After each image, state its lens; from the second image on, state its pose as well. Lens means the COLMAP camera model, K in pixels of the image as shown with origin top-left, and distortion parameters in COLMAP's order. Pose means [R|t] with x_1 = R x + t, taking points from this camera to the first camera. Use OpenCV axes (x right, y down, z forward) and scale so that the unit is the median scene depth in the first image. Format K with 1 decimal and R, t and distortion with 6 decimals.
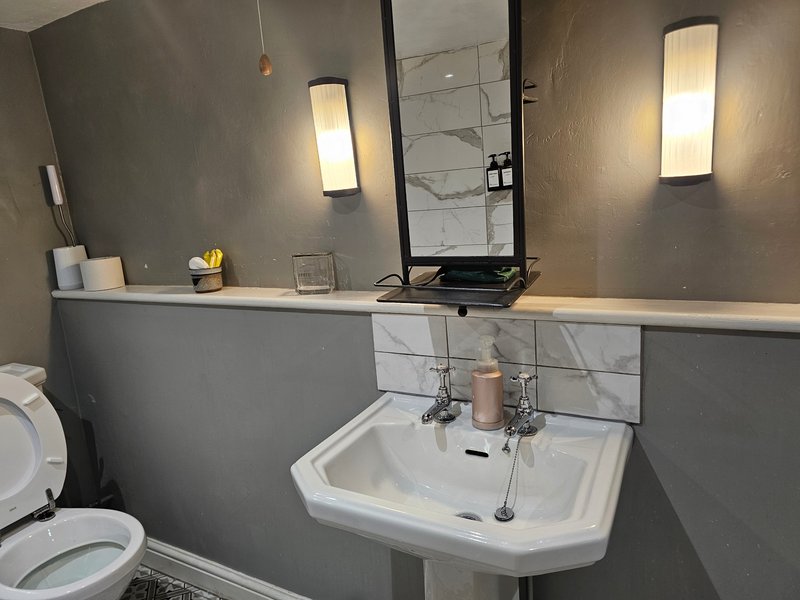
lens RADIAL K [[527.9, 0, 390.5], [0, 527.9, 297.3], [0, 0, 1]] dist [0.048584, -0.042498]
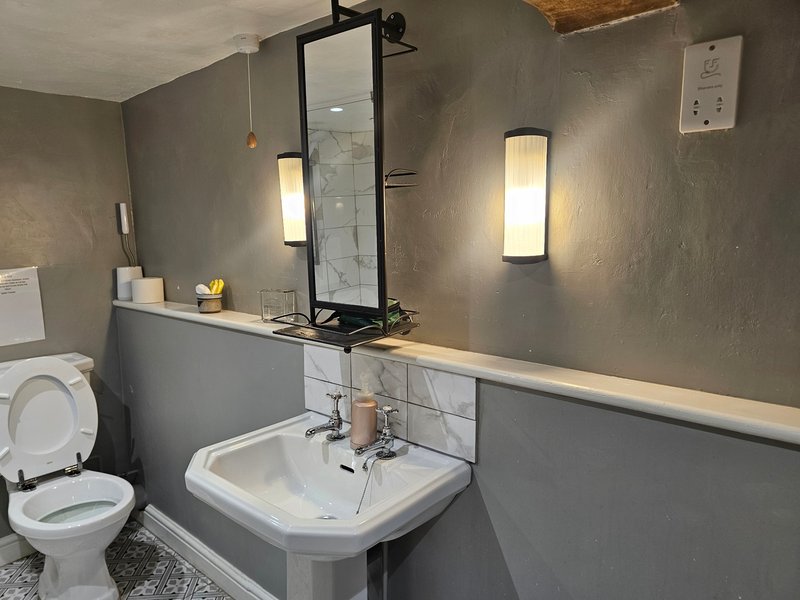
lens RADIAL K [[530.1, 0, 405.4], [0, 530.1, 306.3], [0, 0, 1]] dist [0.070912, -0.085376]
pose [[0.972974, 0.099909, -0.208180, 0.490748], [-0.110677, 0.993023, -0.040705, -0.034950], [0.202661, 0.062645, 0.977243, -0.172143]]
